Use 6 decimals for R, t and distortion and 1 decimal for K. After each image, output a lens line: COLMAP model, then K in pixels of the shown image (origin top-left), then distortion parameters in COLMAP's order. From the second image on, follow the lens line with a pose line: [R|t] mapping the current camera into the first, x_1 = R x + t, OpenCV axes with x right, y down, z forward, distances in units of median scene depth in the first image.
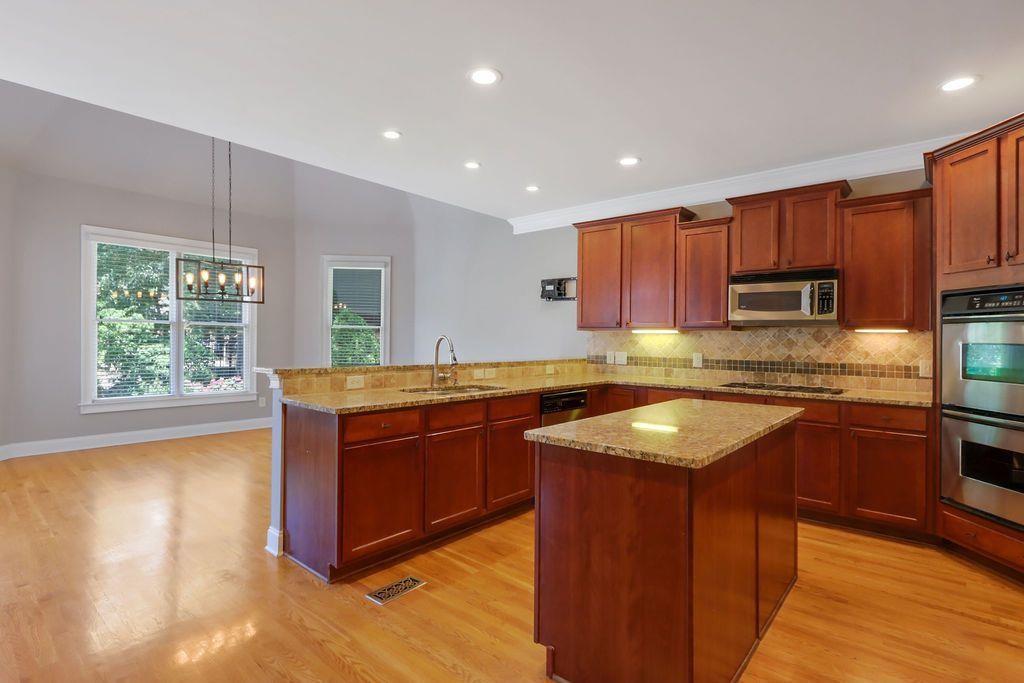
lens RADIAL K [[503.5, 0, 504.5], [0, 503.5, 341.6], [0, 0, 1]] dist [-0.029654, 0.016500]
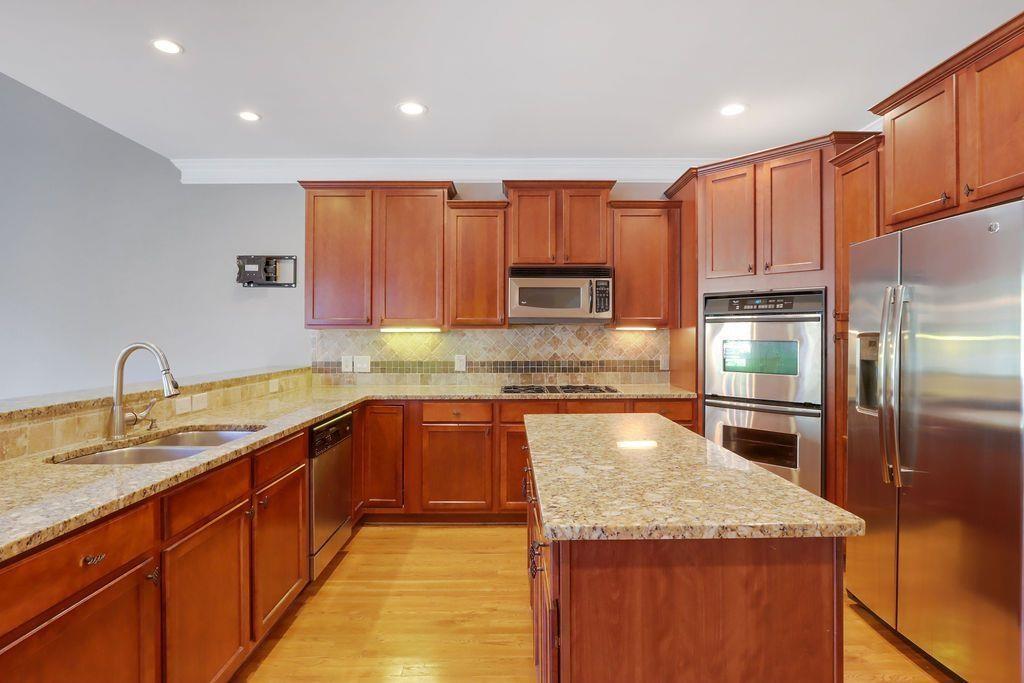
lens RADIAL K [[531.5, 0, 509.4], [0, 531.5, 337.4], [0, 0, 1]] dist [-0.010776, 0.000365]
pose [[0.752711, -0.015775, 0.658162, -0.182607], [0.015582, 0.999860, 0.006144, -0.013368], [-0.658167, 0.005631, 0.752851, 0.301348]]
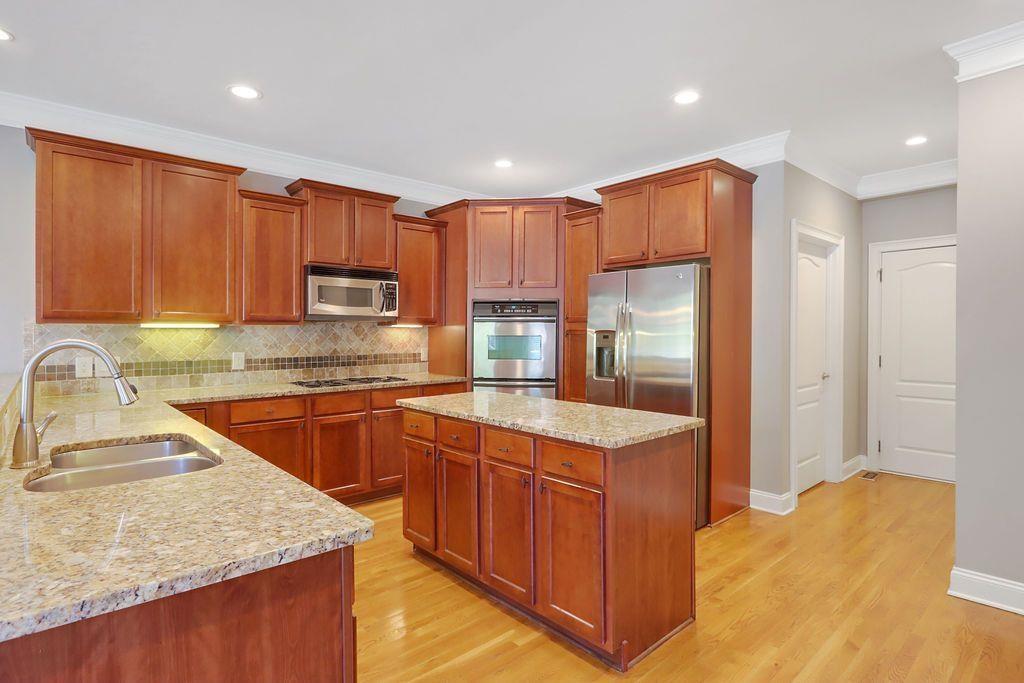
lens RADIAL K [[534.8, 0, 512.0], [0, 534.8, 341.5], [0, 0, 1]] dist [-0.005753, -0.000181]
pose [[0.126766, -0.031395, 0.991436, -0.492479], [0.009262, 0.999493, 0.030466, -0.019800], [-0.991889, 0.005321, 0.126992, 0.534573]]
